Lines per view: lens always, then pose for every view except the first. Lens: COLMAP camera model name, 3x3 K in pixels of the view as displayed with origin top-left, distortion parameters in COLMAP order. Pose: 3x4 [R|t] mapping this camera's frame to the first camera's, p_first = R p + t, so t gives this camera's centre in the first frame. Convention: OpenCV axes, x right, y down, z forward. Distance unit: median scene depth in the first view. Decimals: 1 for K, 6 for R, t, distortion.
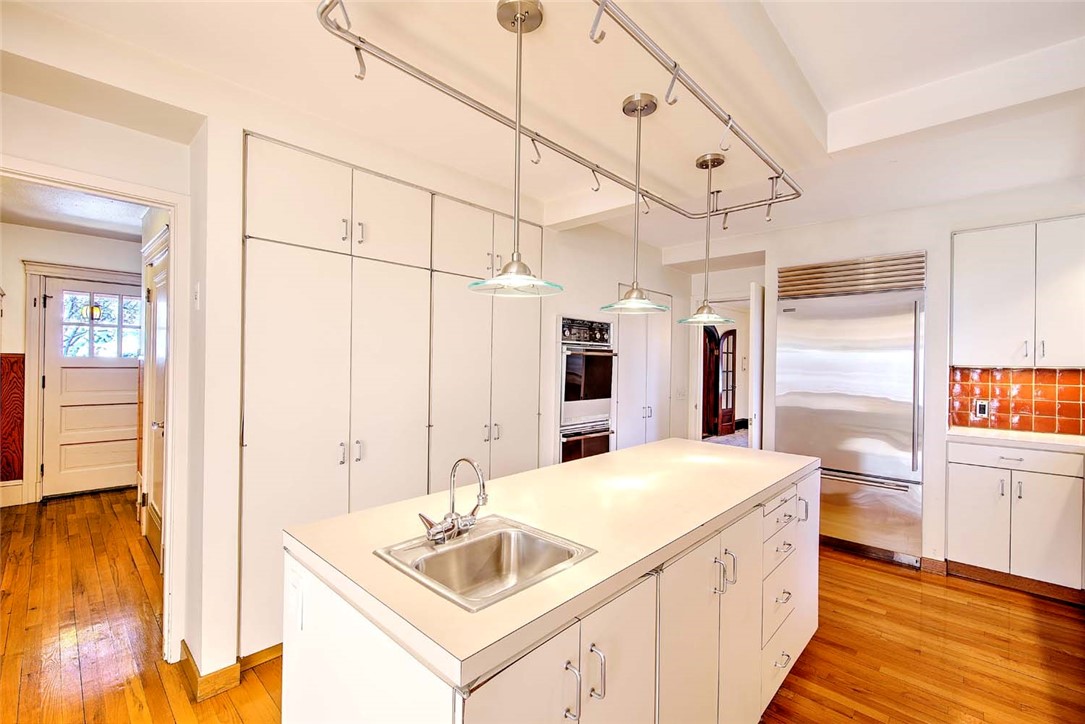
lens RADIAL K [[473.0, 0, 546.5], [0, 473.0, 363.1], [0, 0, 1]] dist [-0.003012, -0.000606]
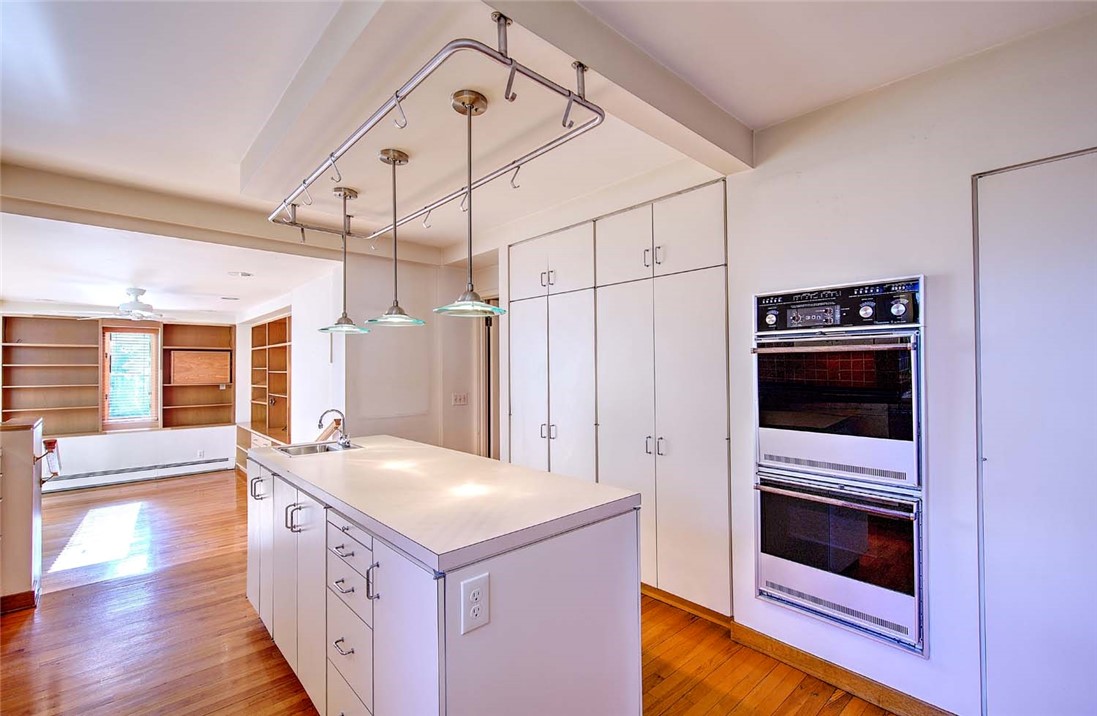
lens RADIAL K [[483.3, 0, 553.2], [0, 483.3, 359.3], [0, 0, 1]] dist [0.000473, -0.000011]
pose [[-0.085266, -0.026933, -0.995994, 0.855878], [0.003984, 0.999617, -0.027372, 0.007569], [0.996350, -0.006302, -0.085126, 0.924790]]
